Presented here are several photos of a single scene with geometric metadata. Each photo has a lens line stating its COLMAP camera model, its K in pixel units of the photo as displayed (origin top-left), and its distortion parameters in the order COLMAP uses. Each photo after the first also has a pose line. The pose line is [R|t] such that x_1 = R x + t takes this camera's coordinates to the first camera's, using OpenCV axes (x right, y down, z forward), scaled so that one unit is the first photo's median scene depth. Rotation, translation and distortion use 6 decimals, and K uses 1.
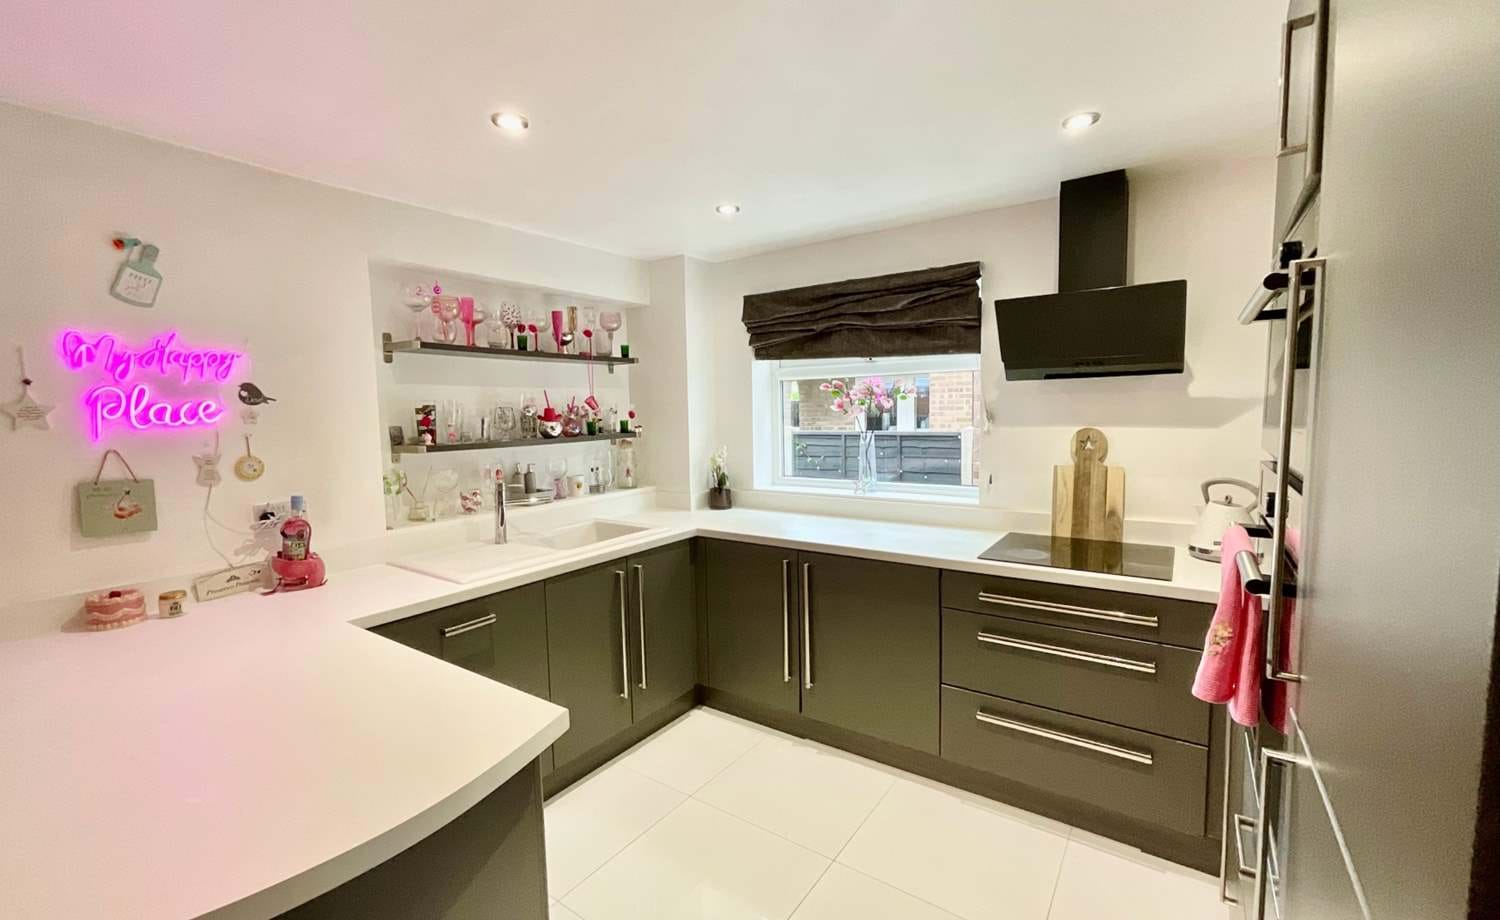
lens RADIAL K [[623.7, 0, 751.0], [0, 623.7, 461.7], [0, 0, 1]] dist [0.002663, 0.000201]
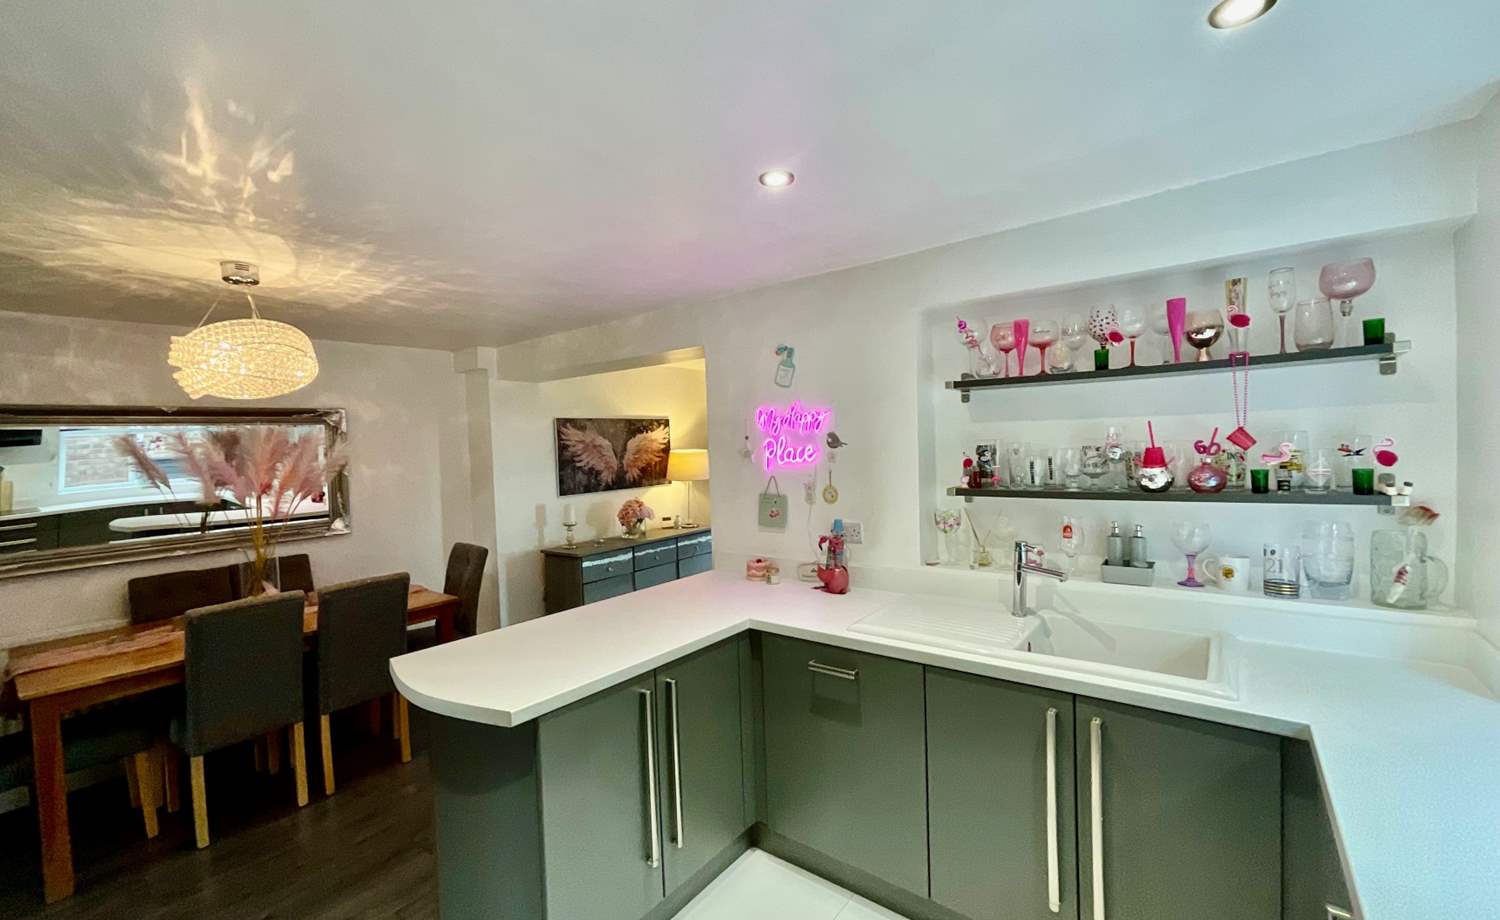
lens RADIAL K [[608.9, 0, 752.3], [0, 608.9, 462.7], [0, 0, 1]] dist [-0.002023, 0.000031]
pose [[-0.053844, 0.052229, -0.997183, 0.371766], [-0.051686, 0.997147, 0.055018, -0.086900], [0.997211, 0.054503, -0.050991, 0.630216]]
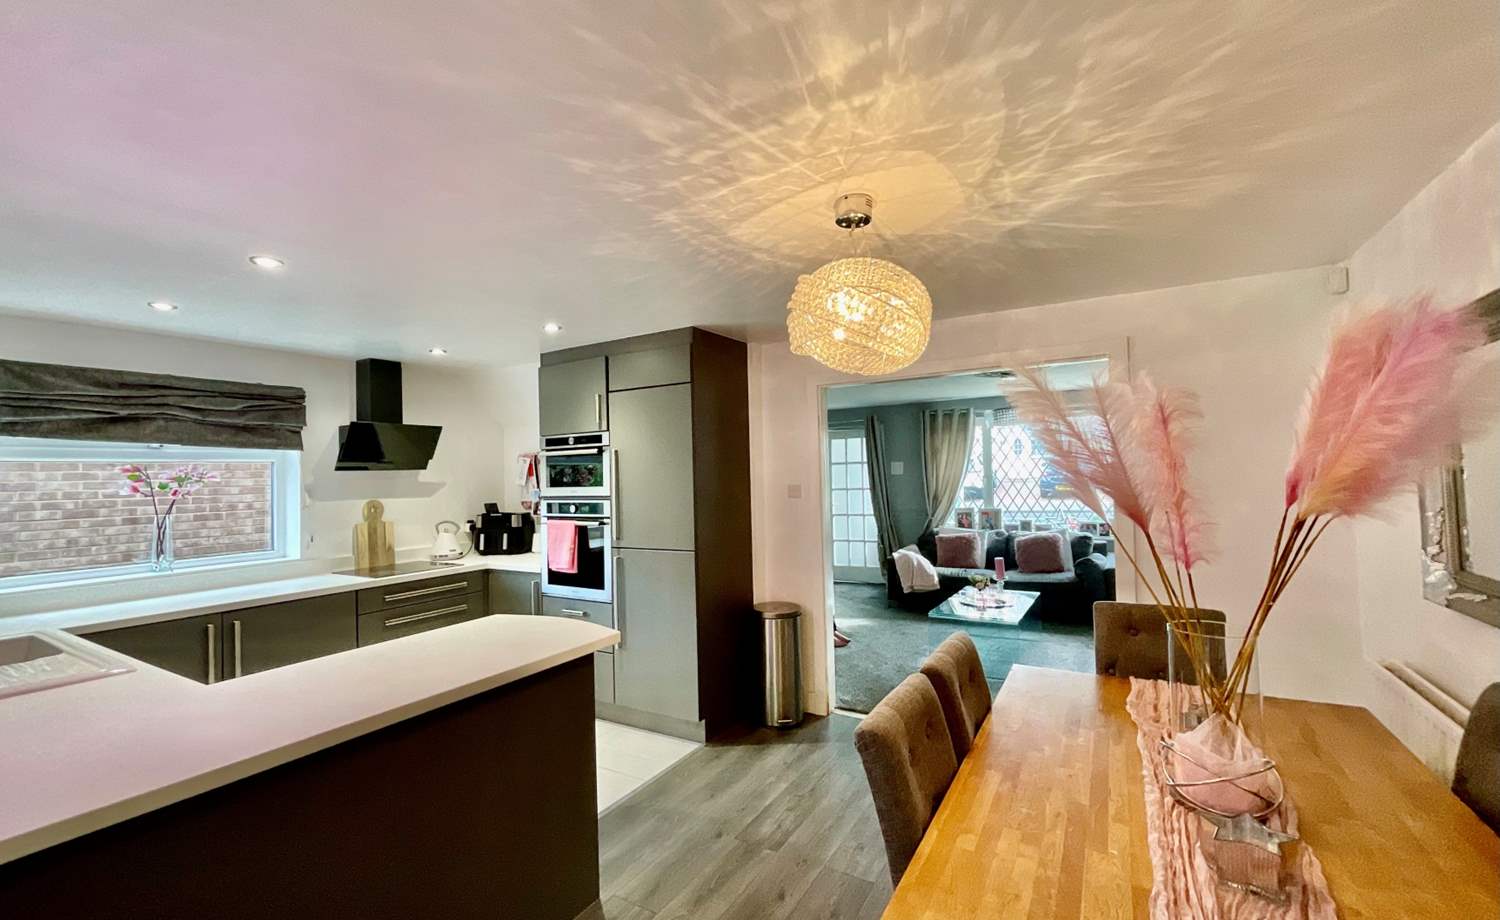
lens RADIAL K [[616.9, 0, 750.0], [0, 616.9, 462.7], [0, 0, 1]] dist [-0.012697, 0.011388]
pose [[-0.071981, 0.043184, 0.996471, -1.037424], [0.113168, 0.992964, -0.034857, 0.016879], [-0.990965, 0.110260, -0.076361, 0.089481]]
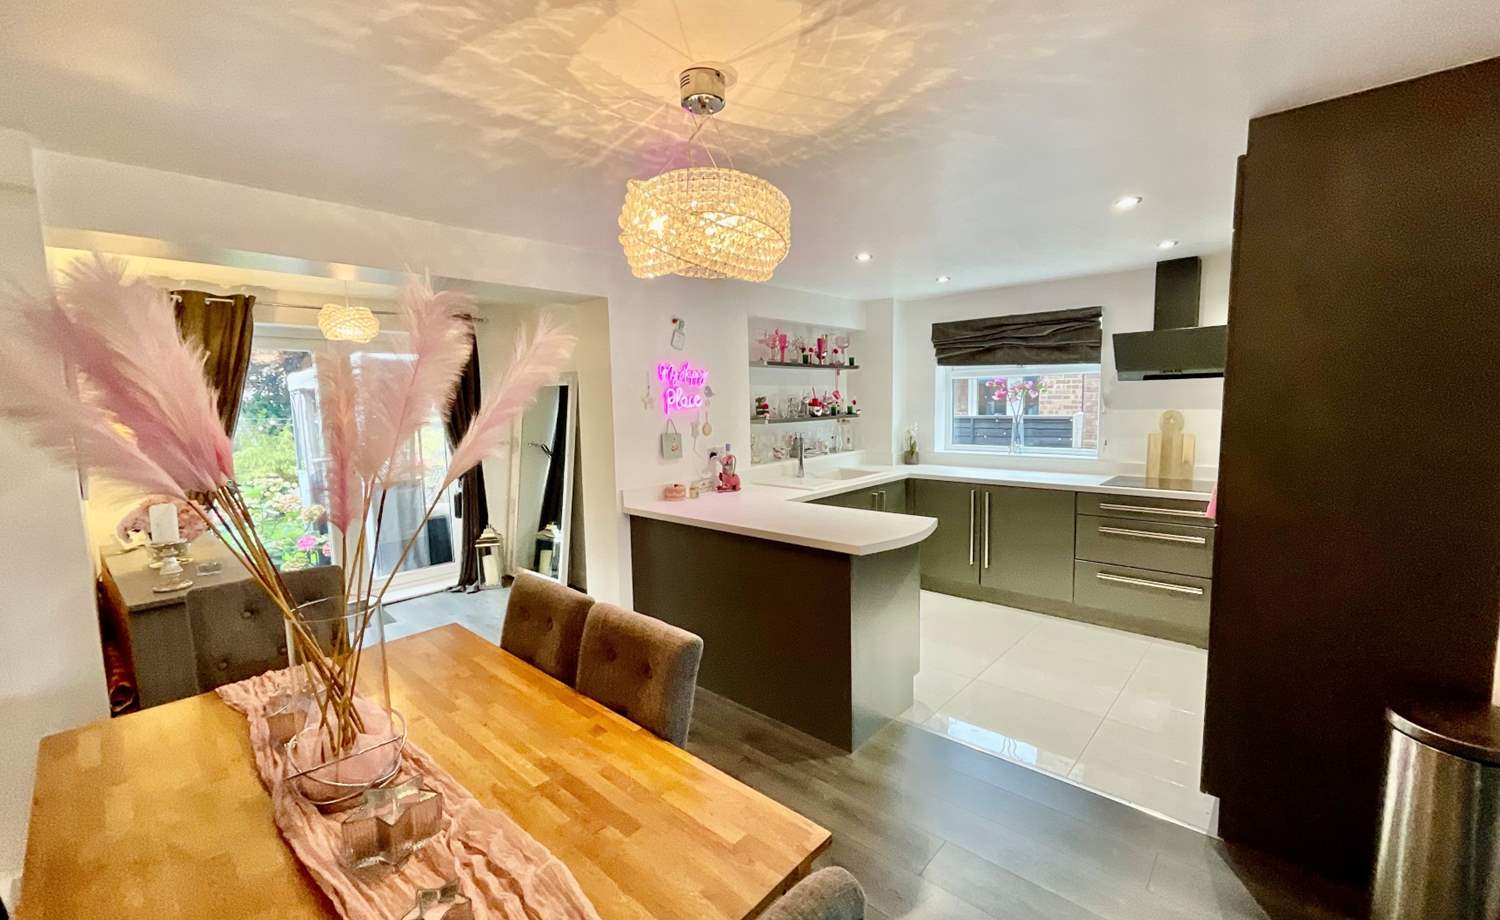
lens RADIAL K [[608.9, 0, 752.3], [0, 608.9, 462.7], [0, 0, 1]] dist [-0.002023, 0.000031]
pose [[0.991627, 0.011465, -0.128624, -0.292773], [-0.008733, 0.999725, 0.021784, 0.050550], [0.128838, -0.020479, 0.991454, -0.620395]]
